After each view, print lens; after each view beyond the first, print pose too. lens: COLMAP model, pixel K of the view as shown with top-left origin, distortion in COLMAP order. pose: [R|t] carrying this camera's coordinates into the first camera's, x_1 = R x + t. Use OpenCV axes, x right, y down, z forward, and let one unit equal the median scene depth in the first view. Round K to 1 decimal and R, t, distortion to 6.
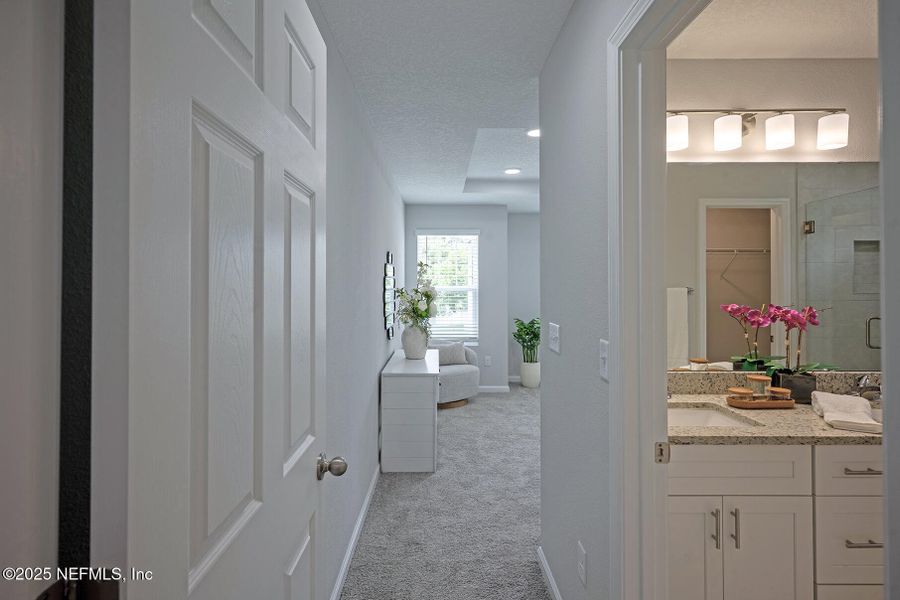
lens RADIAL K [[438.2, 0, 450.3], [0, 438.2, 282.8], [0, 0, 1]] dist [-0.000074, 0.000246]
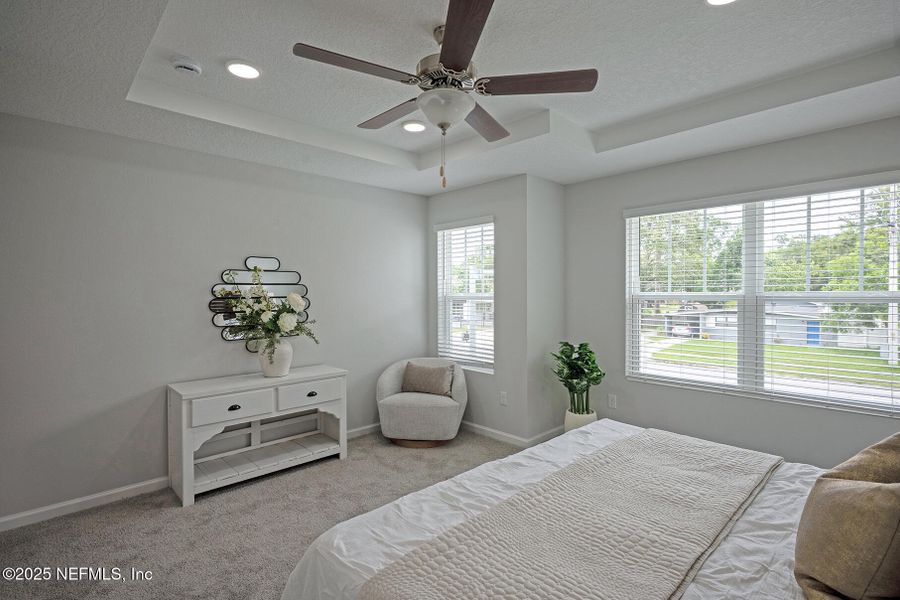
lens RADIAL K [[433.9, 0, 450.0], [0, 433.9, 300.0], [0, 0, 1]] dist [0.018254, 0.000173]
pose [[0.672540, 0.014825, -0.739912, 0.534407], [0.004918, 0.999688, 0.024501, 0.000710], [0.740045, -0.020117, 0.672257, 0.446382]]
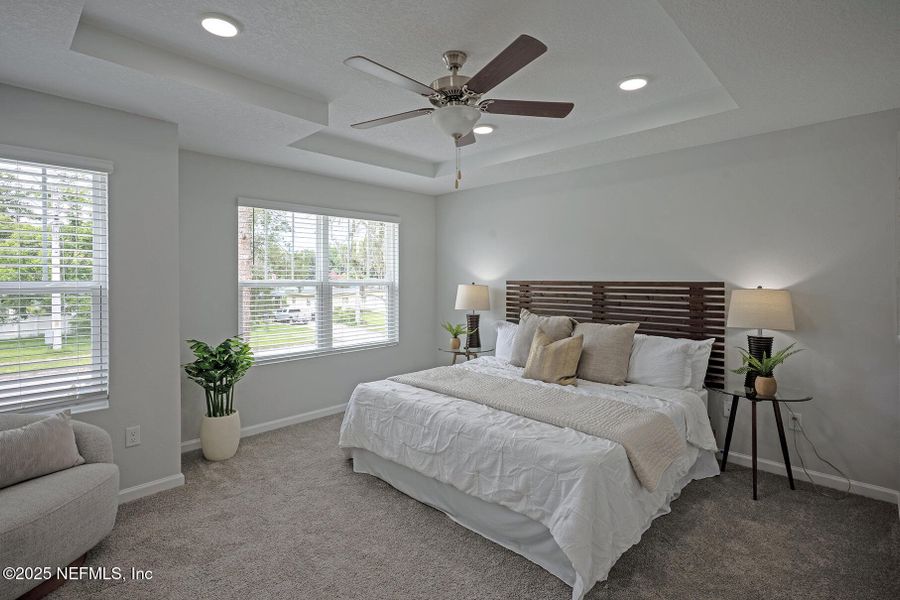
lens RADIAL K [[438.2, 0, 450.3], [0, 438.2, 282.8], [0, 0, 1]] dist [-0.000074, 0.000246]
pose [[0.709963, -0.004731, 0.704223, -0.006691], [-0.004181, 0.999932, 0.010932, 0.002041], [-0.704226, -0.010705, 0.709895, 0.395208]]
